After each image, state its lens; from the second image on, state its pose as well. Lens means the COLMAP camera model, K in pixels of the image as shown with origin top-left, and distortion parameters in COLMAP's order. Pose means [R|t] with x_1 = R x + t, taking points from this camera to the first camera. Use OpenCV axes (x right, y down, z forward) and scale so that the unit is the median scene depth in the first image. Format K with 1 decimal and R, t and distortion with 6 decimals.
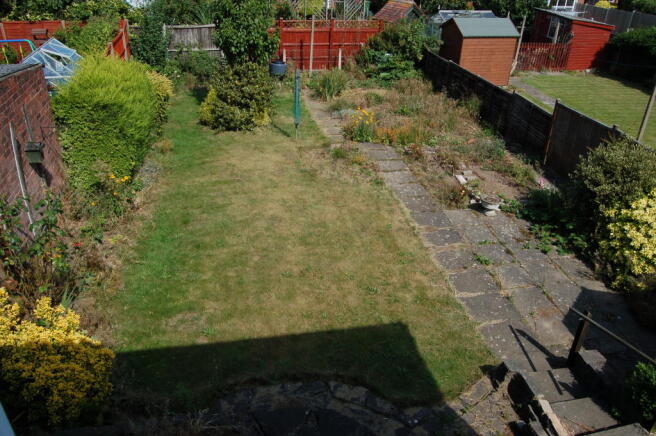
lens RADIAL K [[516.4, 0, 326.8], [0, 516.4, 227.6], [0, 0, 1]] dist [-0.122350, 0.087787]
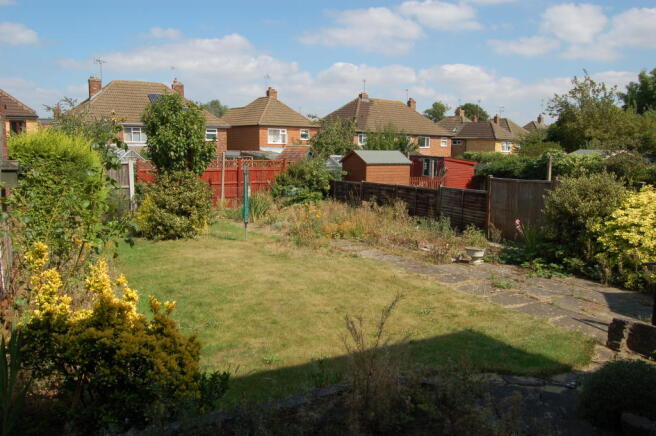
lens RADIAL K [[516.4, 0, 326.8], [0, 516.4, 227.6], [0, 0, 1]] dist [-0.122350, 0.087787]
pose [[0.955133, -0.062764, 0.289449, -0.185801], [0.165651, 0.923344, -0.346402, 0.155455], [-0.245520, 0.378808, 0.892314, 0.113492]]
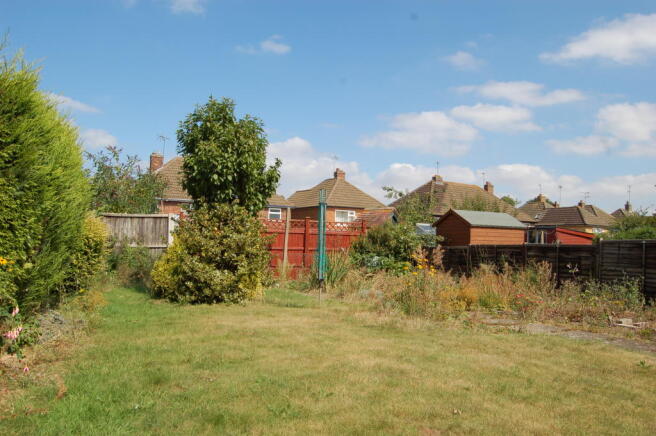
lens RADIAL K [[516.4, 0, 326.8], [0, 516.4, 227.6], [0, 0, 1]] dist [-0.122350, 0.087787]
pose [[0.983440, -0.001196, 0.181228, -0.156854], [0.098776, 0.841938, -0.530456, 0.067903], [-0.151948, 0.539572, 0.828114, 0.445023]]
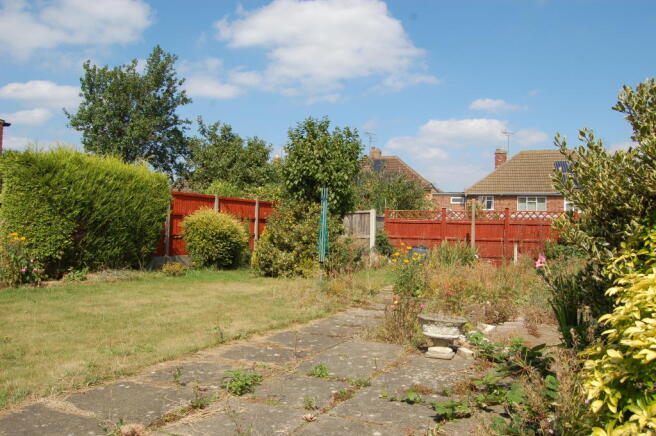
lens RADIAL K [[516.4, 0, 326.8], [0, 516.4, 227.6], [0, 0, 1]] dist [-0.122350, 0.087787]
pose [[0.802395, -0.018928, -0.596494, 0.374569], [-0.302498, 0.848689, -0.433846, 0.070724], [0.514449, 0.528554, 0.675258, 0.464532]]
